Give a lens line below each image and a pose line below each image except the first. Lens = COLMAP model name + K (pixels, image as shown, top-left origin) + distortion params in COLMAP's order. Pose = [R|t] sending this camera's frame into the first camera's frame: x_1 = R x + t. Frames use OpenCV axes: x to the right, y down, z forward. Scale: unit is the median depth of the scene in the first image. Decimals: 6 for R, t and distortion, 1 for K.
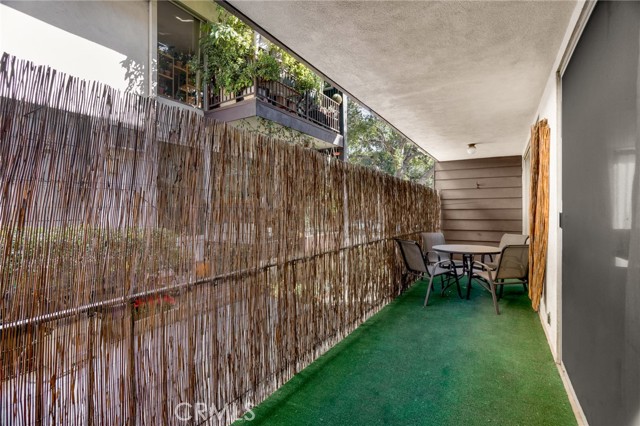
lens RADIAL K [[310.2, 0, 318.8], [0, 310.2, 209.4], [0, 0, 1]] dist [-0.016568, 0.009990]
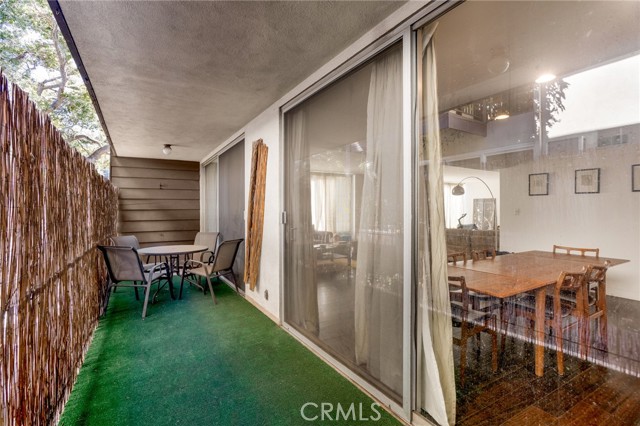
lens RADIAL K [[310.2, 0, 319.8], [0, 310.2, 211.7], [0, 0, 1]] dist [-0.016568, 0.009990]
pose [[0.480342, -0.003991, 0.877072, -0.189274], [-0.001494, 0.999984, 0.005368, -0.001287], [-0.877080, -0.003889, 0.480328, 0.117612]]
